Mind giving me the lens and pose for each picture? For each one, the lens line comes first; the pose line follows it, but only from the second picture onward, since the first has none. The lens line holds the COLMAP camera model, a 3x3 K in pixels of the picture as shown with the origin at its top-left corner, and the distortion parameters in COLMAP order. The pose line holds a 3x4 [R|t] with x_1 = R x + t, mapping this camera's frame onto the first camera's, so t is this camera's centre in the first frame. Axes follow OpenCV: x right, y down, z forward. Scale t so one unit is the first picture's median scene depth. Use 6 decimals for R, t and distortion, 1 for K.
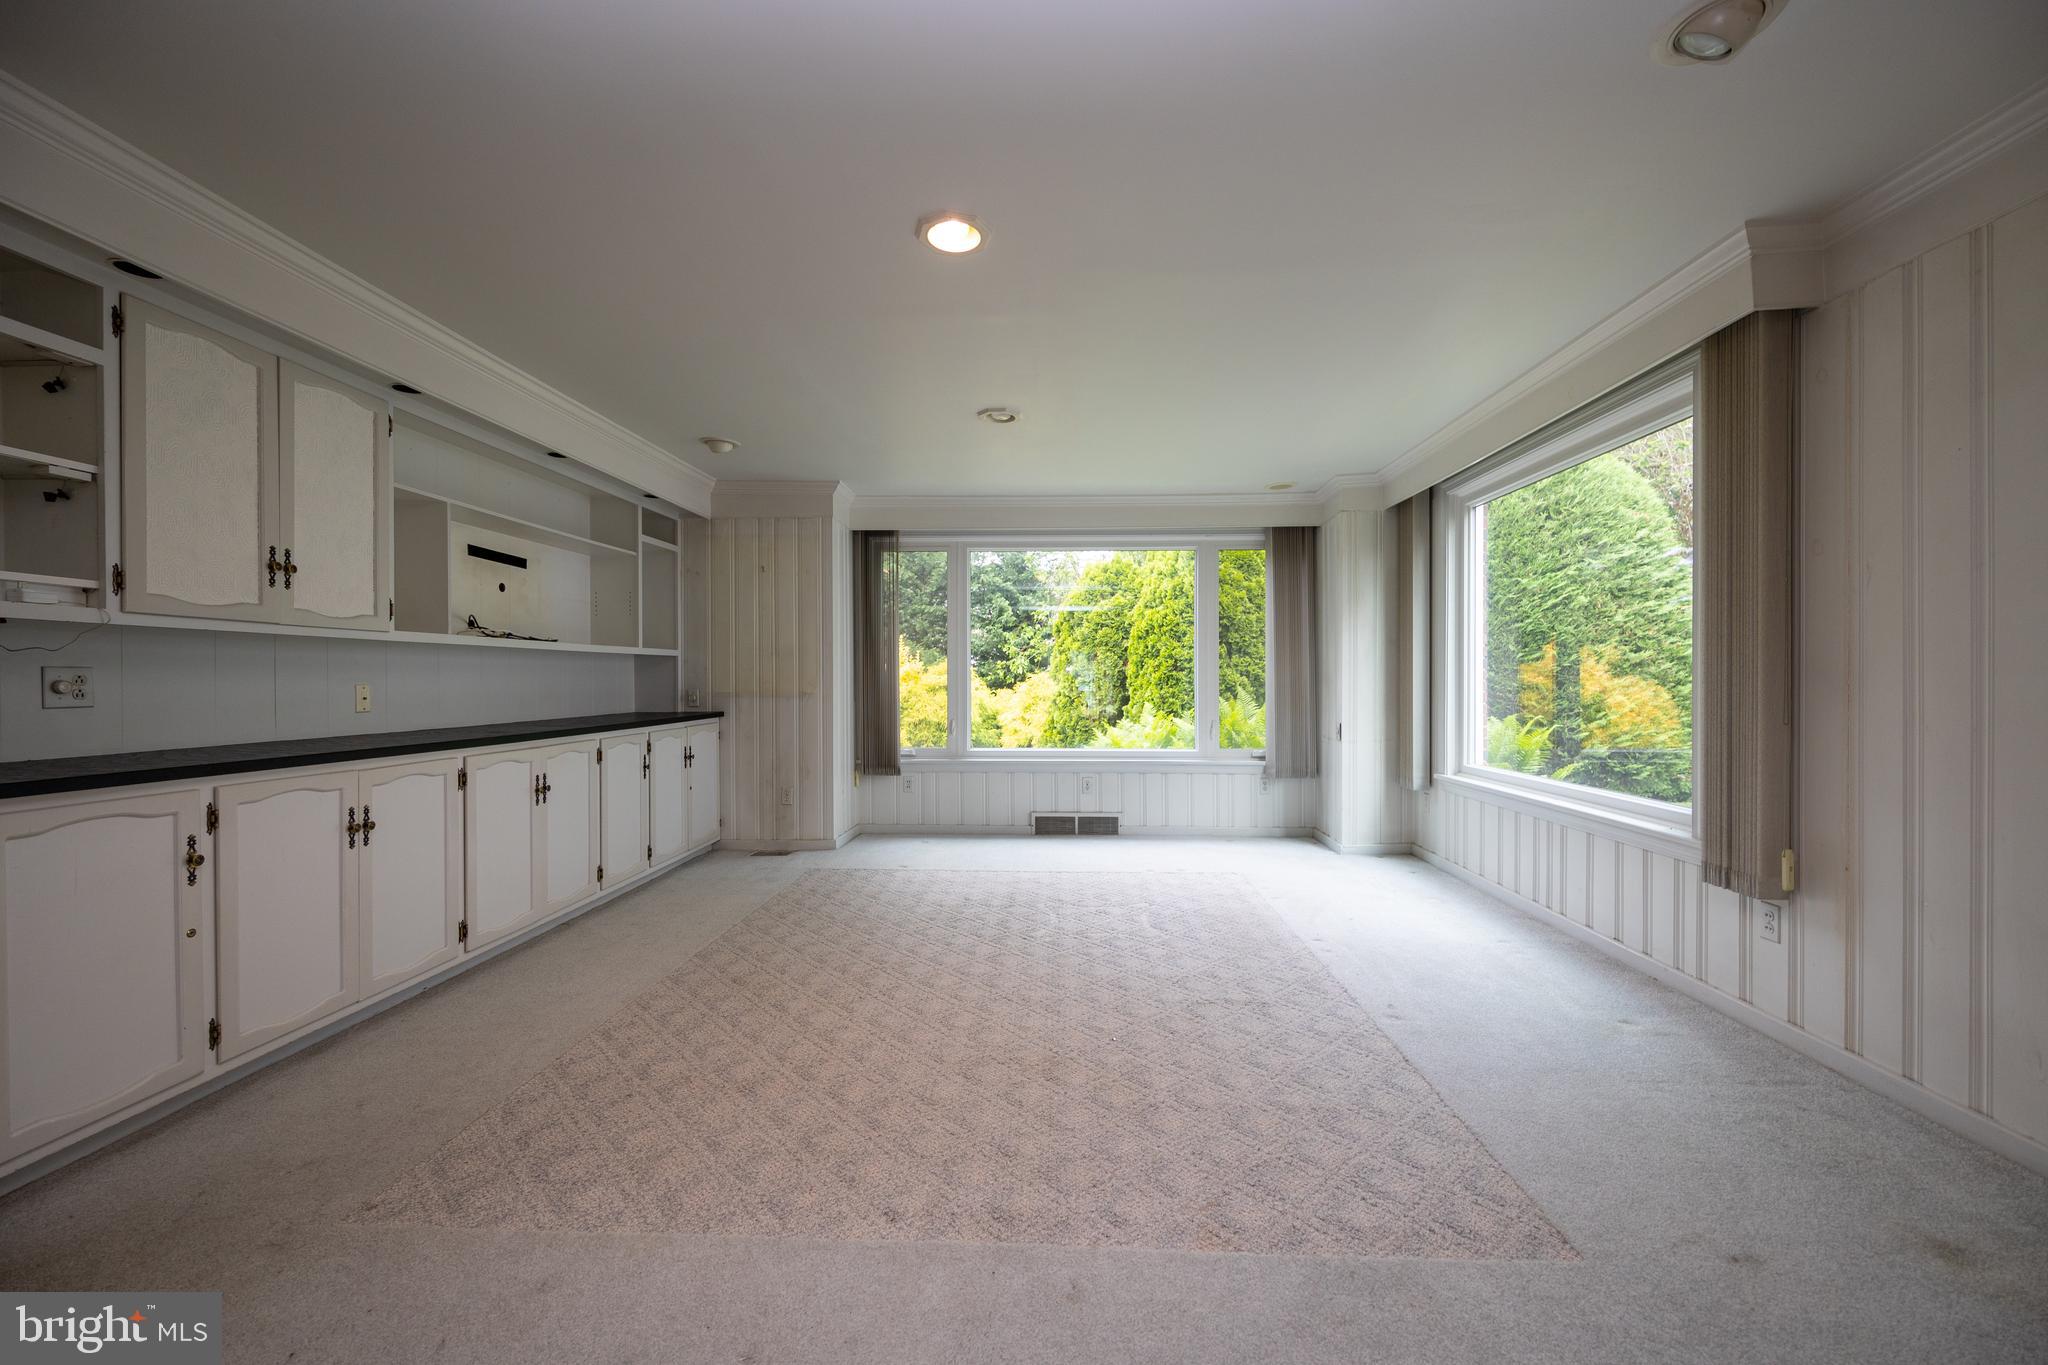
lens RADIAL K [[813.1, 0, 1059.5], [0, 813.1, 684.7], [0, 0, 1]] dist [-0.001755, 0.000651]
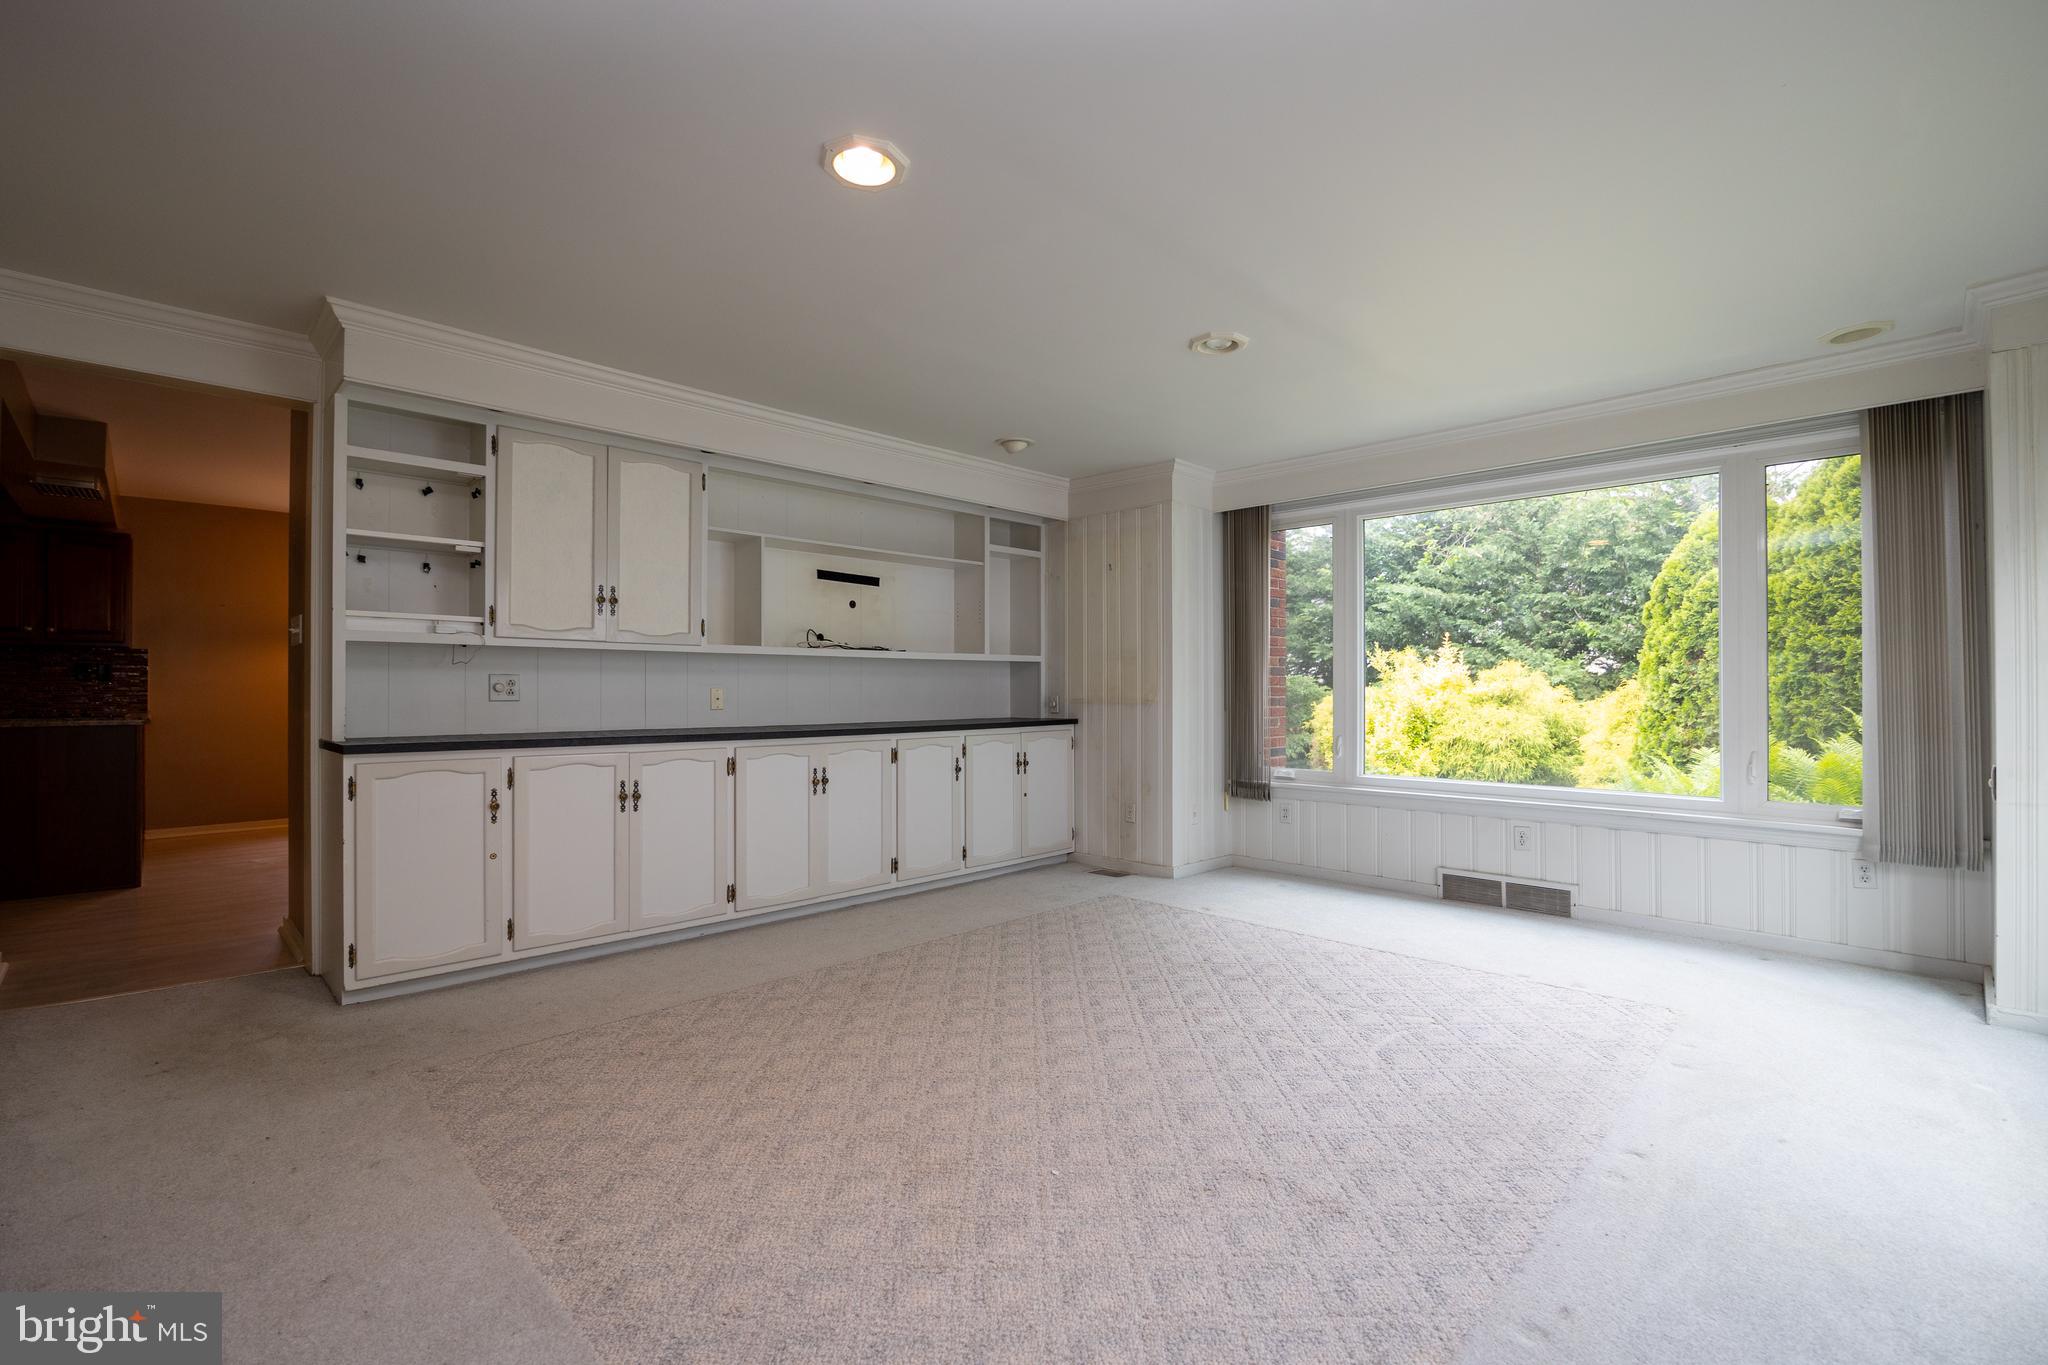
lens RADIAL K [[906.0, 0, 1054.6], [0, 906.0, 685.9], [0, 0, 1]] dist [-0.017658, -0.000657]
pose [[0.733630, -0.002933, -0.679542, 0.425929], [-0.004958, 0.999941, -0.009669, 0.006758], [0.679531, 0.010463, 0.733573, 0.280590]]
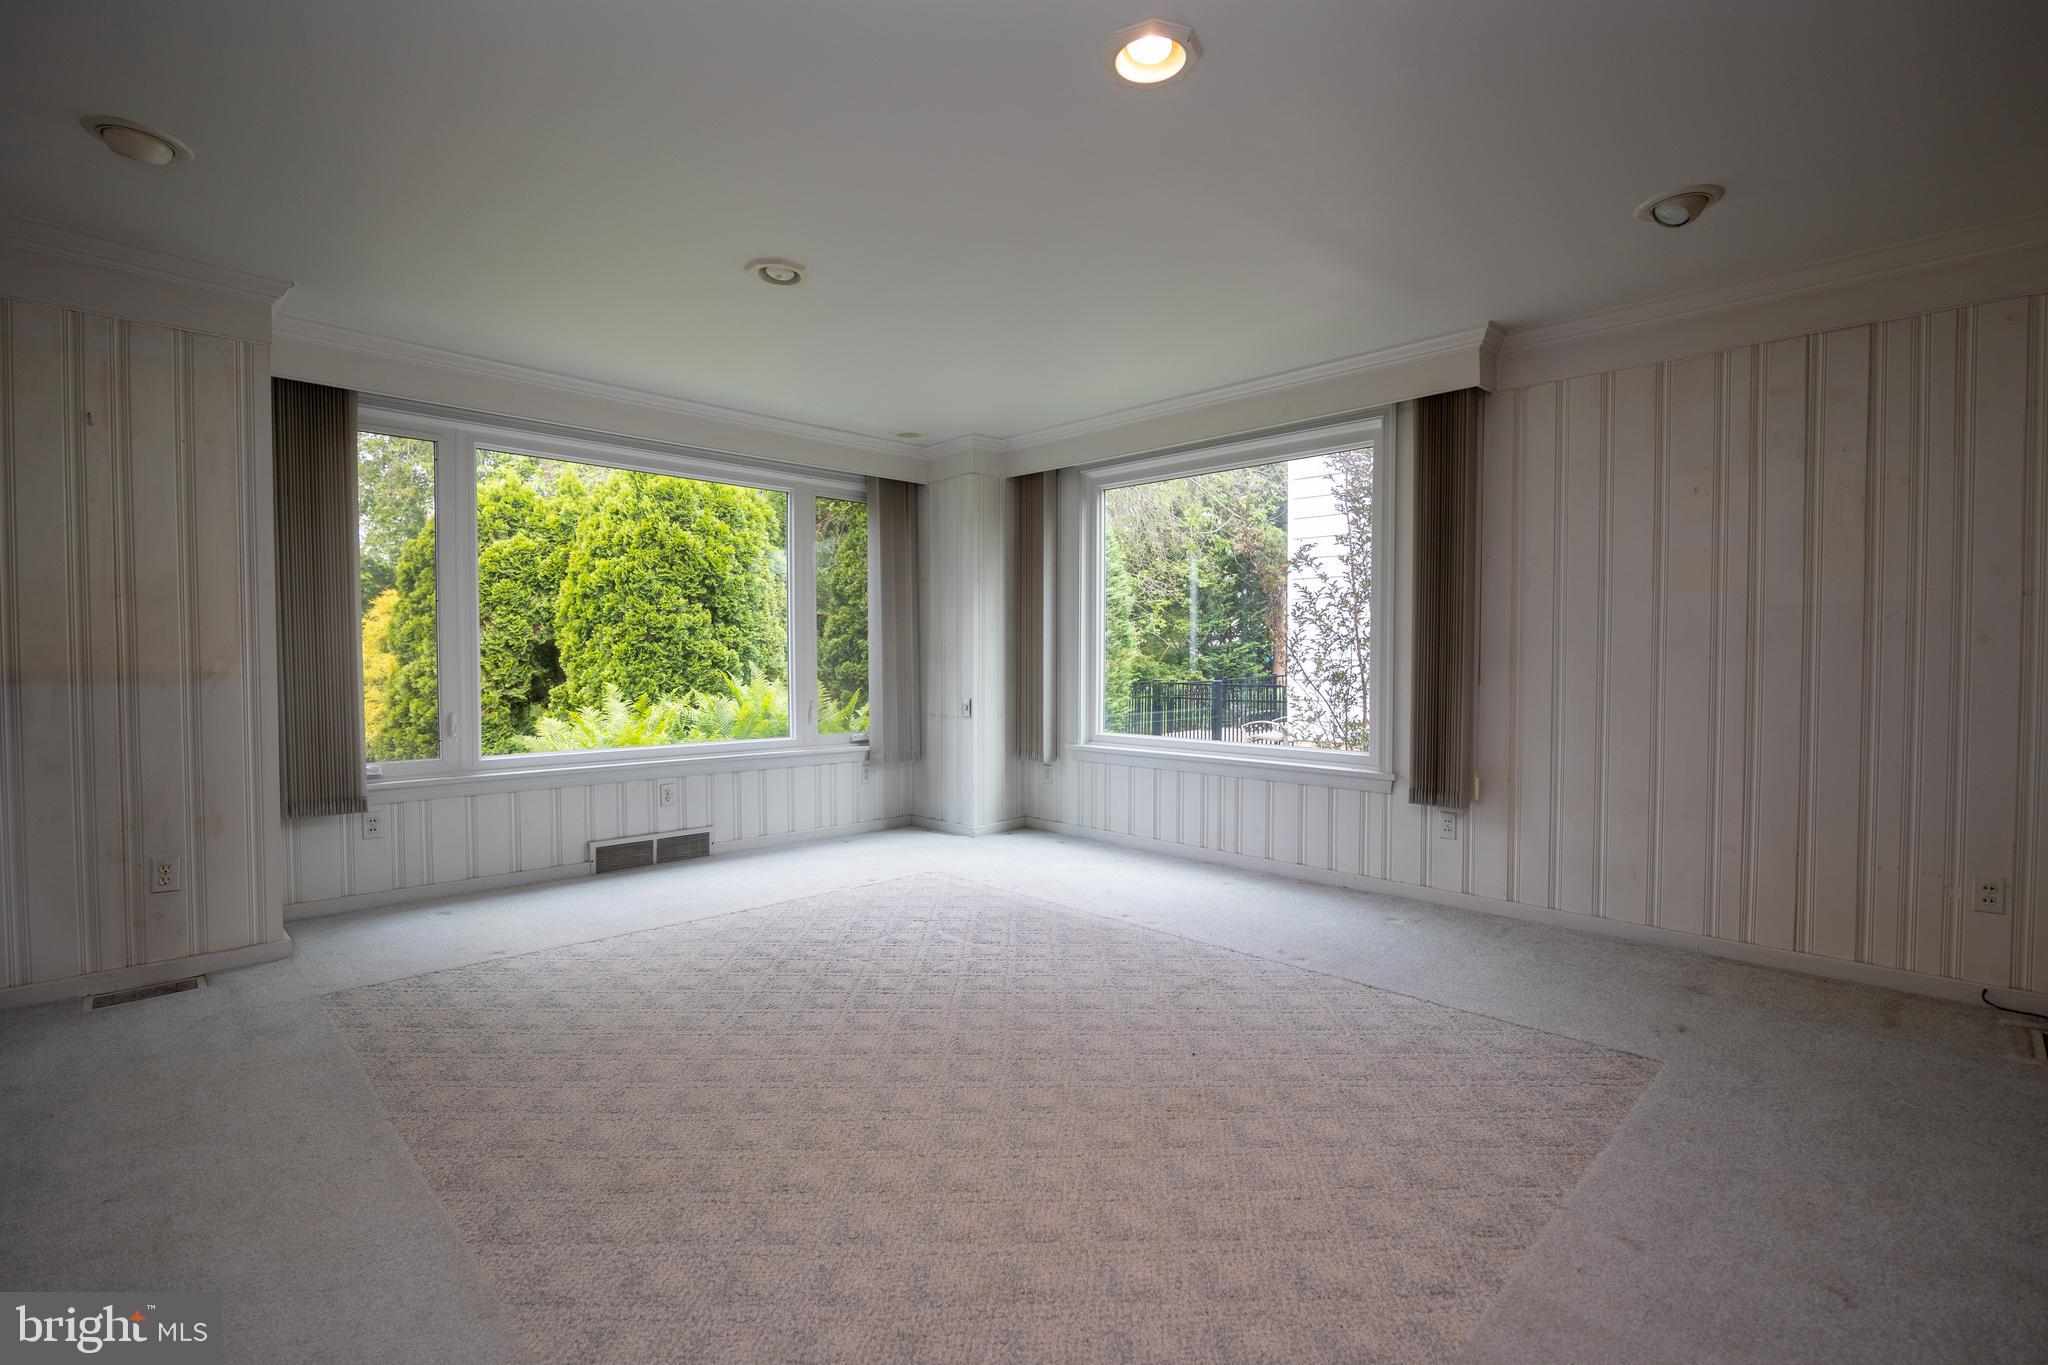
lens RADIAL K [[906.0, 0, 1050.0], [0, 906.0, 690.7], [0, 0, 1]] dist [-0.017658, -0.000657]
pose [[0.687643, -0.024268, 0.725643, -0.516148], [0.001482, 0.999486, 0.032022, 0.006224], [-0.726047, -0.020945, 0.687326, 0.309185]]
